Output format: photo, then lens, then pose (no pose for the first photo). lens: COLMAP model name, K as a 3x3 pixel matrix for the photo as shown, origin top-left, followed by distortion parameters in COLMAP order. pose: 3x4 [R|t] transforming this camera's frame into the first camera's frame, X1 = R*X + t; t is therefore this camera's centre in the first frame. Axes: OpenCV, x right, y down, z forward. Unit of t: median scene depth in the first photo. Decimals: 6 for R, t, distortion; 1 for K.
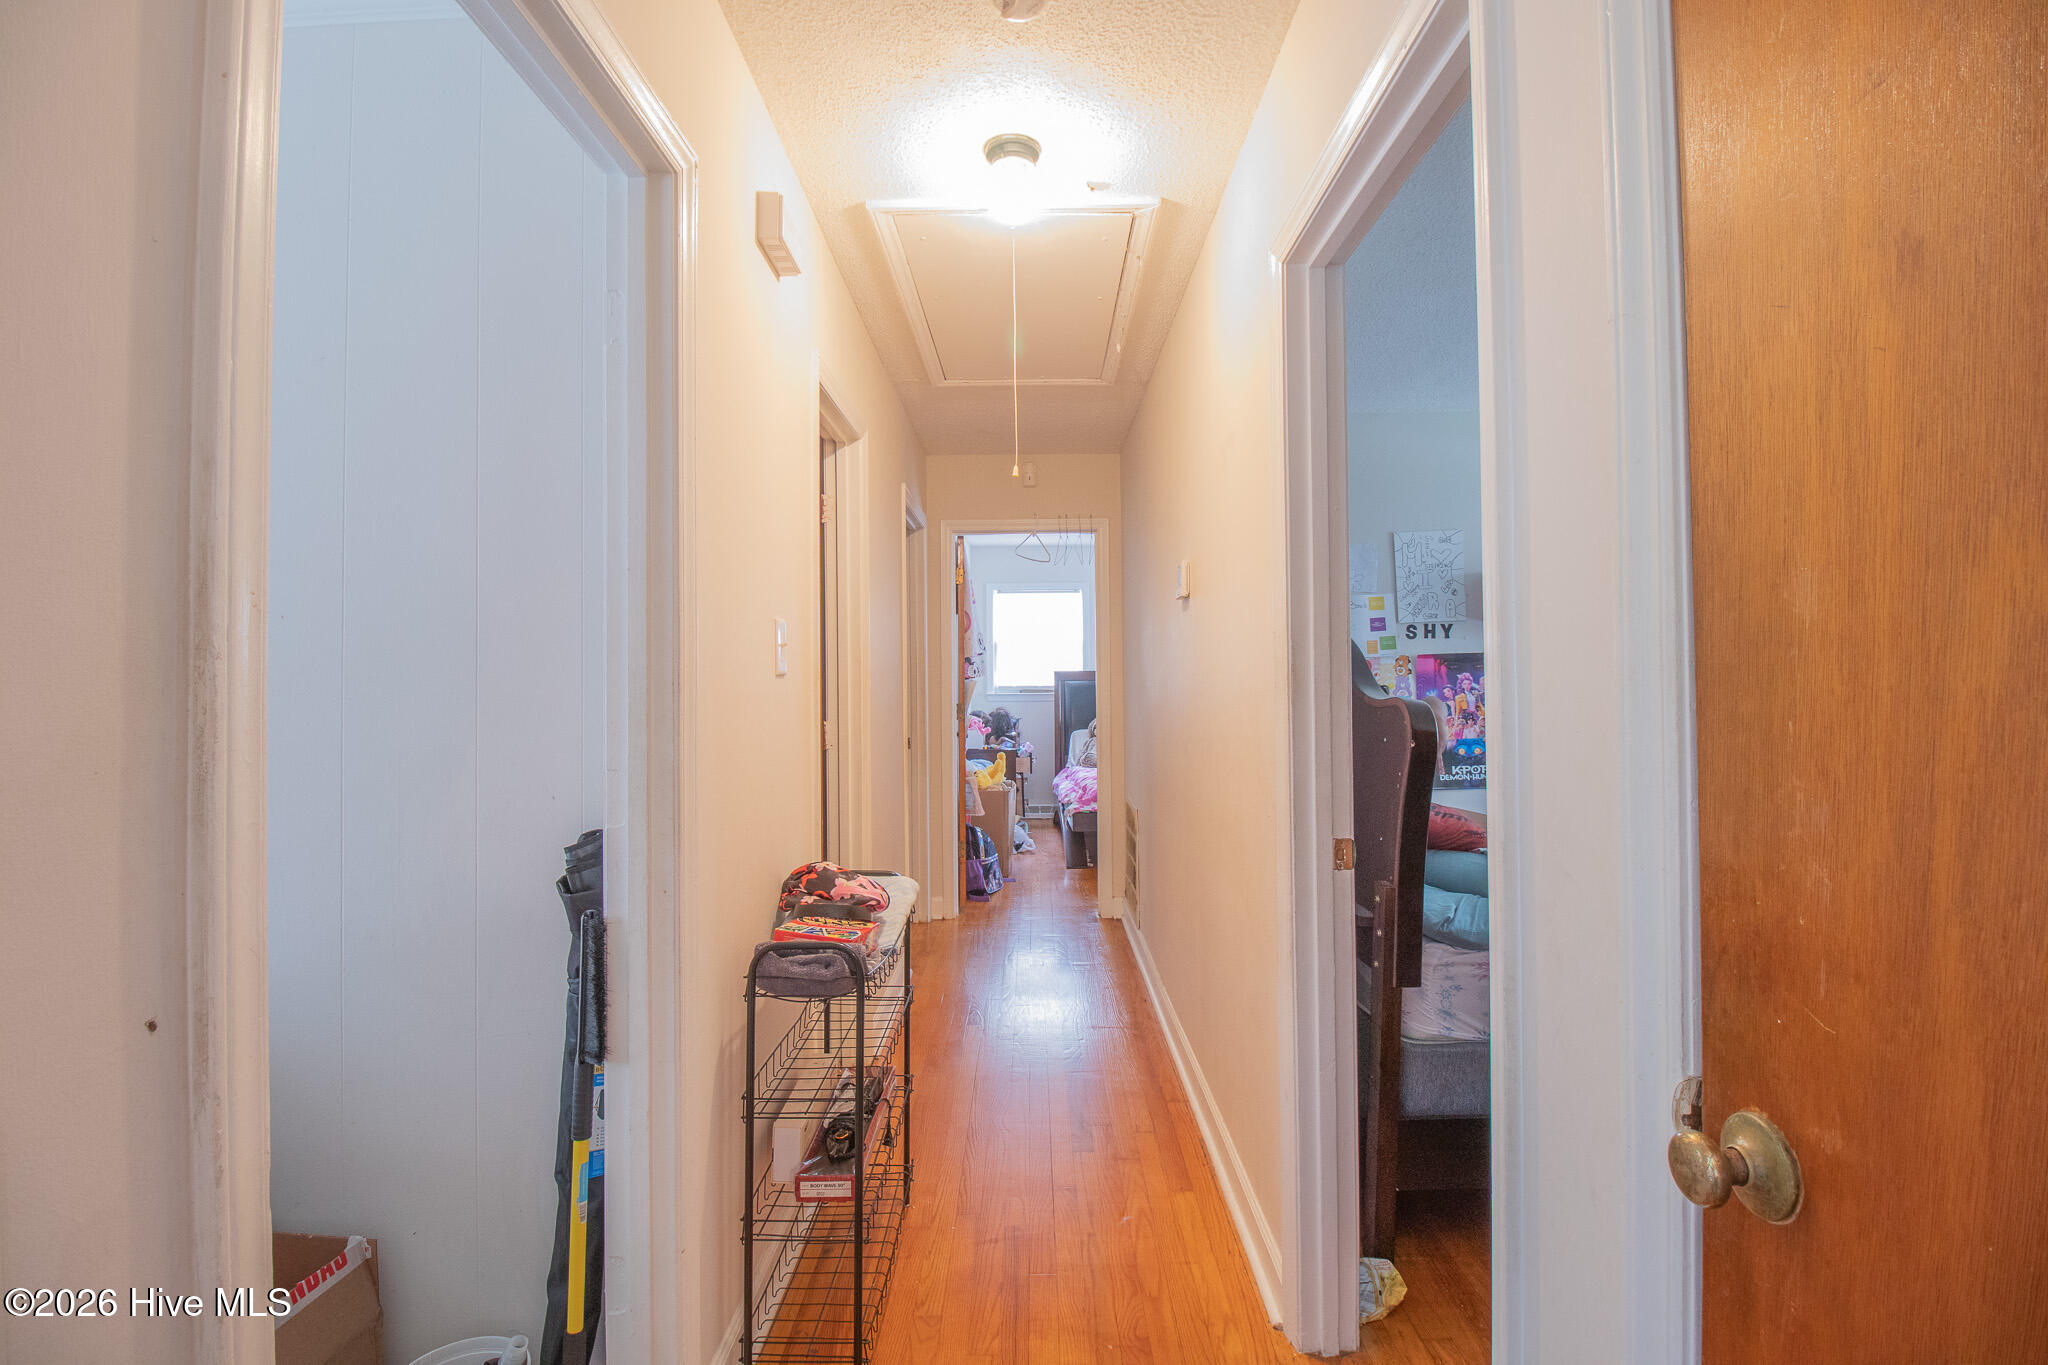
lens RADIAL K [[942.6, 0, 1026.7], [0, 942.6, 664.6], [0, 0, 1]] dist [-0.003551, -0.007692]
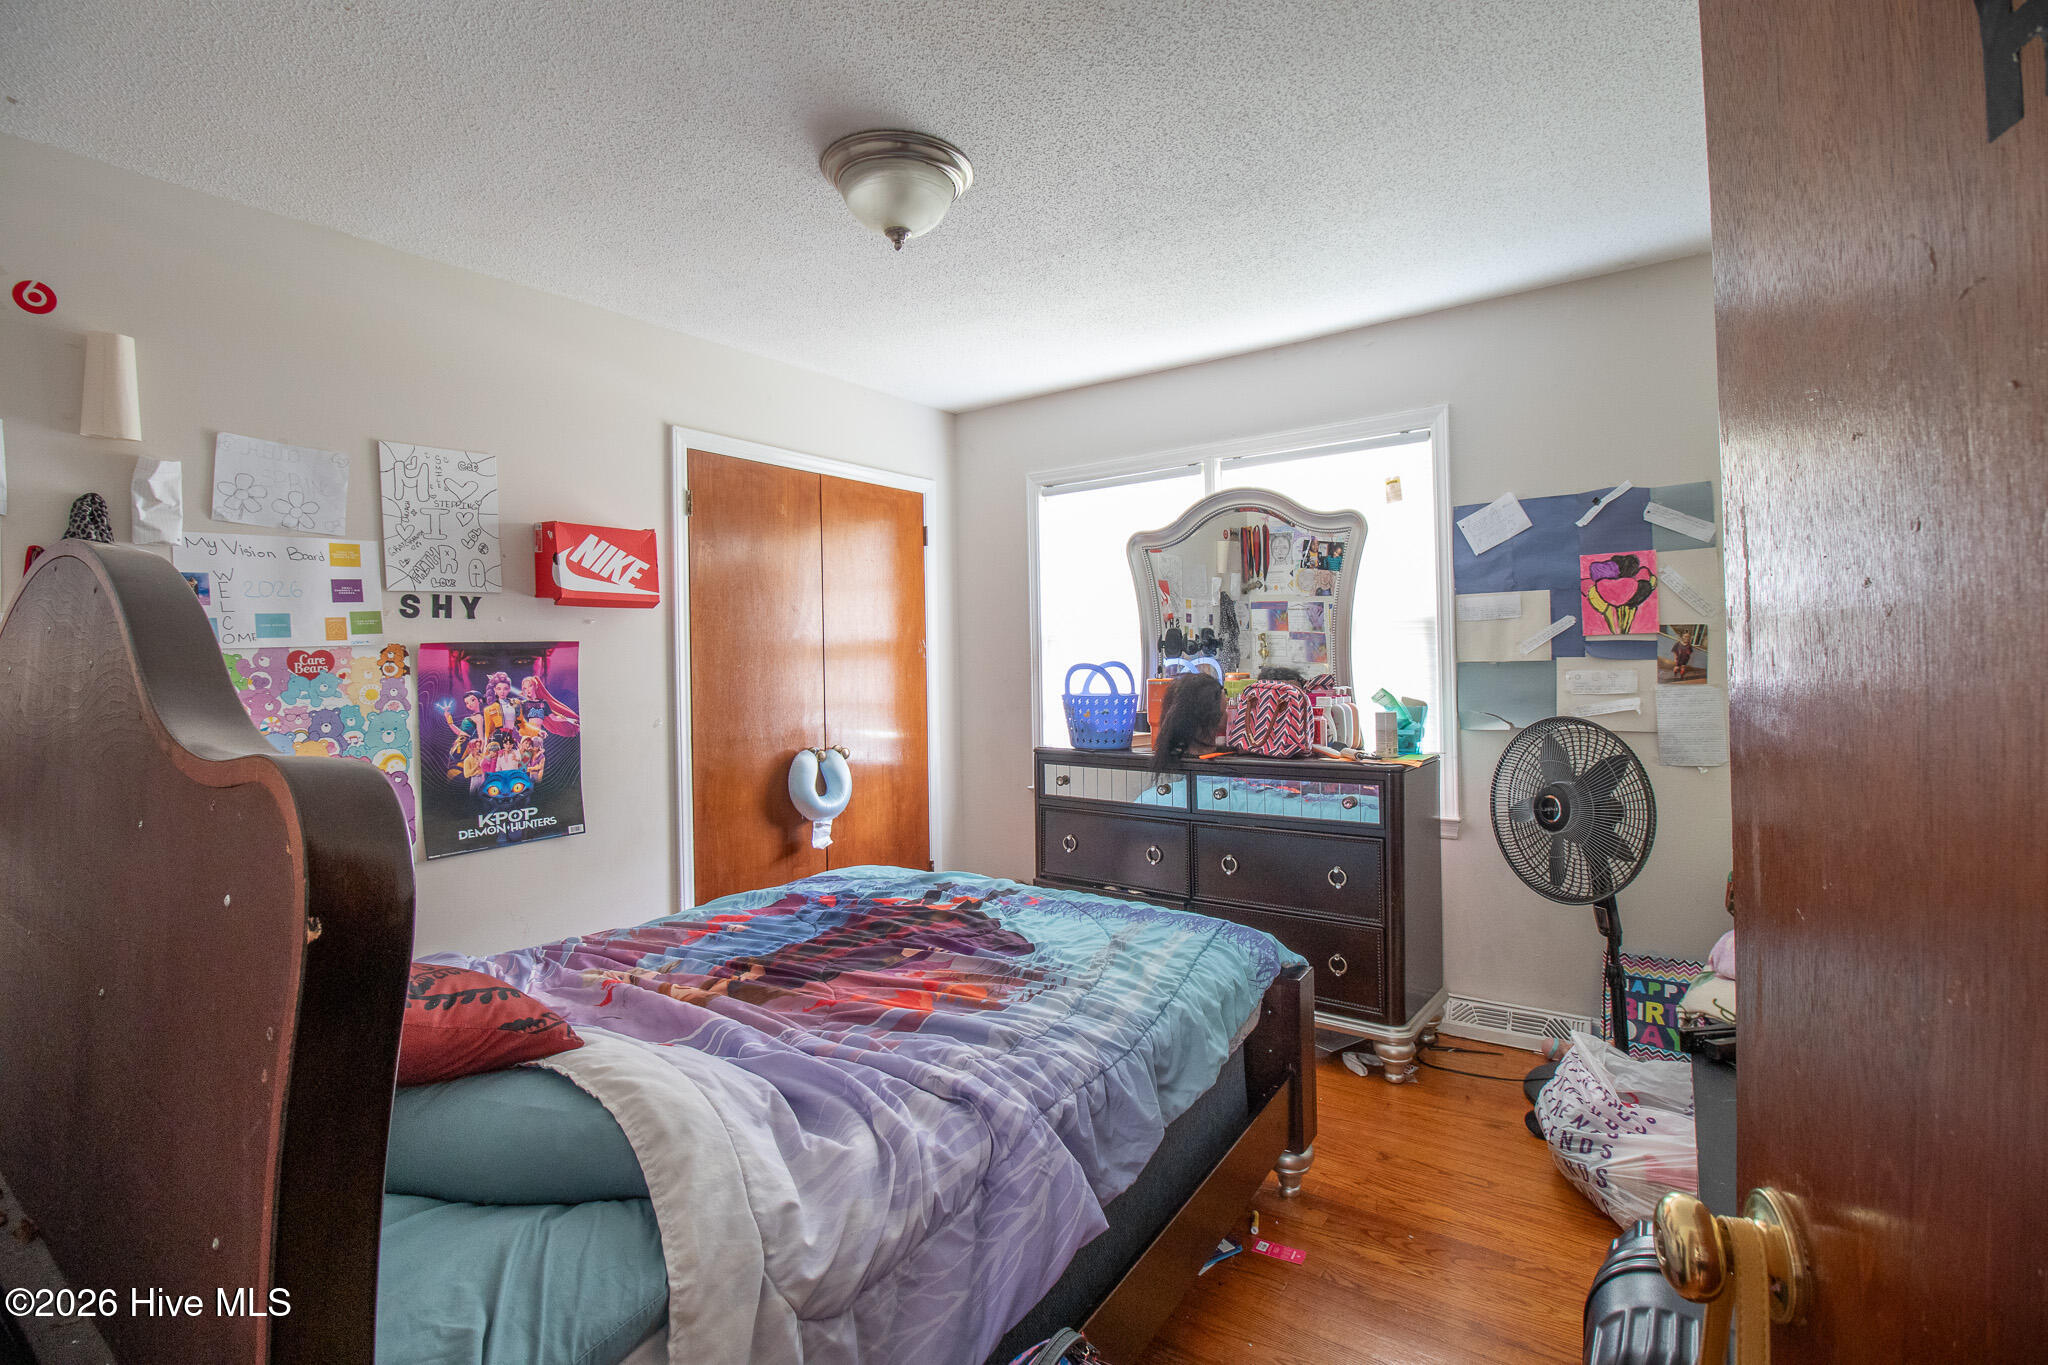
lens RADIAL K [[942.6, 0, 1030.2], [0, 942.6, 664.5], [0, 0, 1]] dist [-0.003551, -0.007692]
pose [[0.581578, 0.003058, 0.813485, 0.144268], [-0.004575, 0.999989, -0.000488, 0.002002], [-0.813478, -0.003438, 0.581586, 0.311160]]
